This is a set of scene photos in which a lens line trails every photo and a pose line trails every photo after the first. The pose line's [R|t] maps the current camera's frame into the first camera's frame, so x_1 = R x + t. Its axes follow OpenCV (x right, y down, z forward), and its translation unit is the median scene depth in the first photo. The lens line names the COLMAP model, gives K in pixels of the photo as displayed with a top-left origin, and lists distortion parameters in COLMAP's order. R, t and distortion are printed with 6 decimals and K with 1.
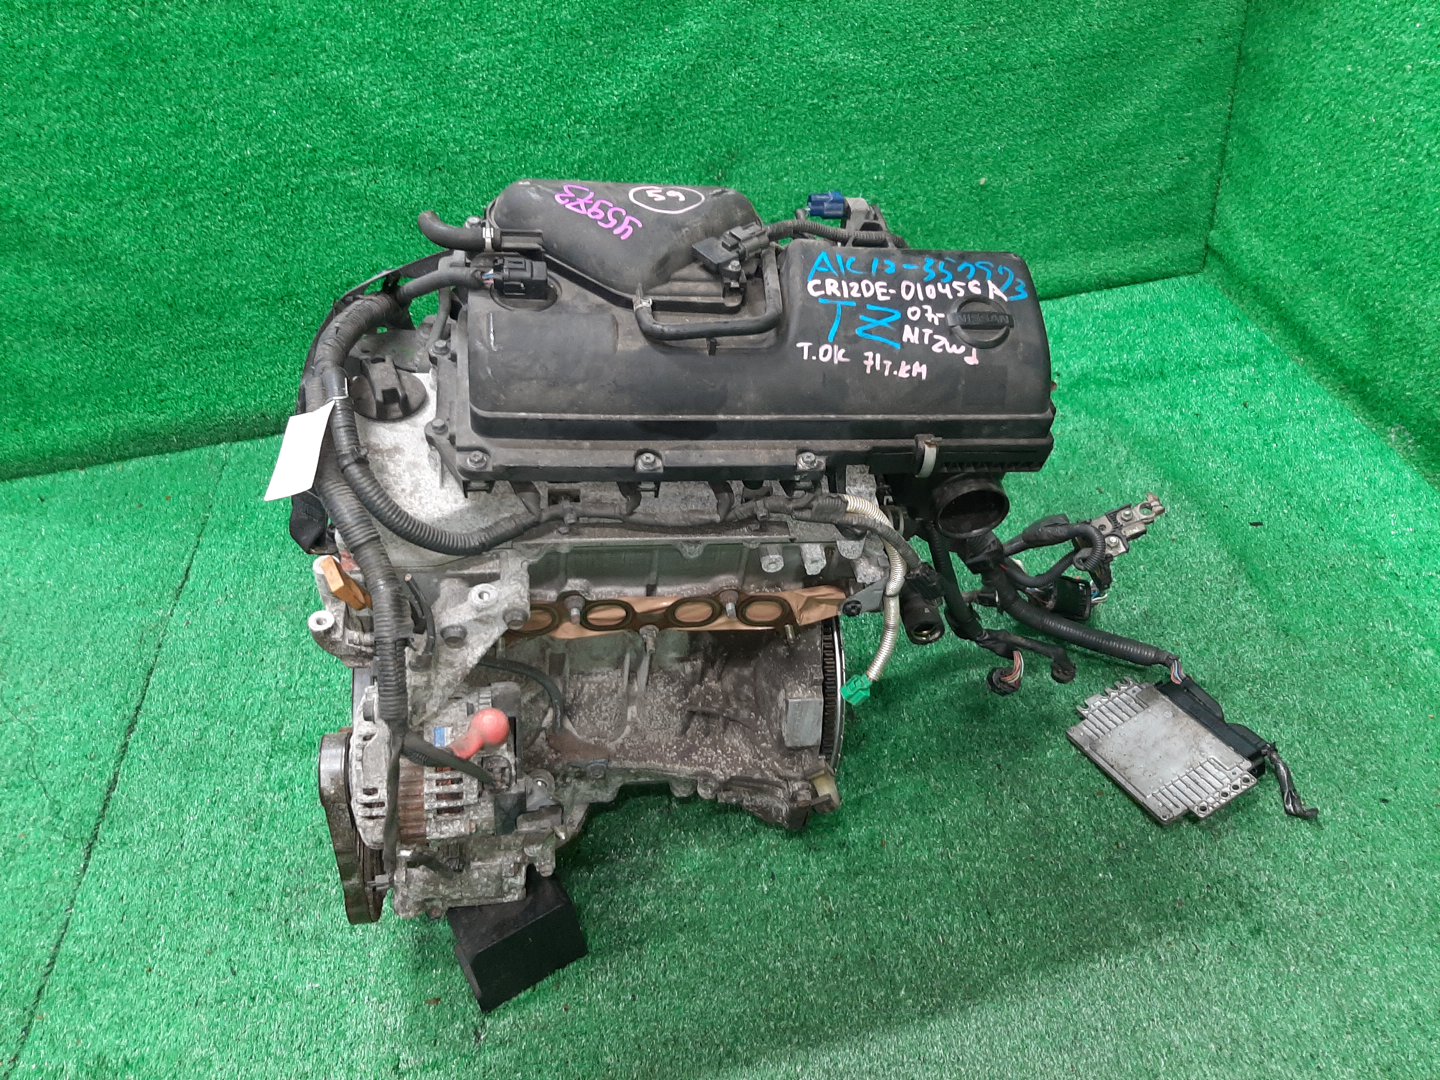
lens RADIAL K [[1122.3, 0, 720.0], [0, 1122.3, 540.0], [0, 0, 1]] dist [0.069650, -0.117735]
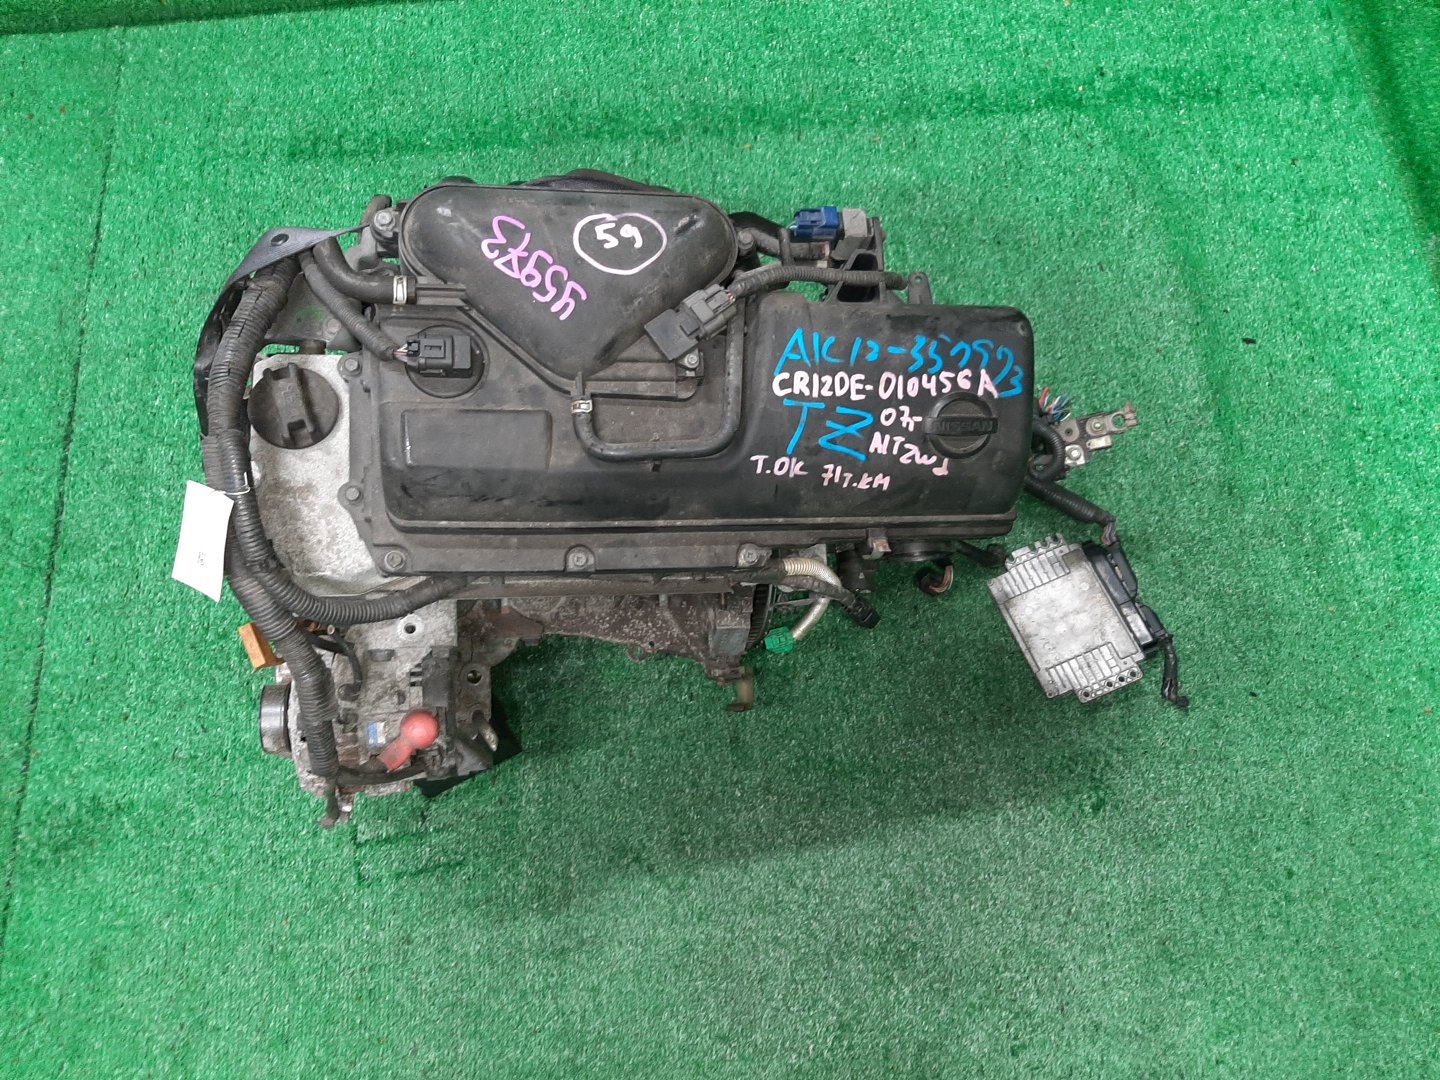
lens RADIAL K [[1122.3, 0, 720.0], [0, 1122.3, 540.0], [0, 0, 1]] dist [0.069650, -0.117735]
pose [[0.994202, 0.093395, 0.053294, 0.001814], [-0.107496, 0.850621, 0.514673, -0.558014], [0.002735, -0.517417, 0.855729, 0.188682]]
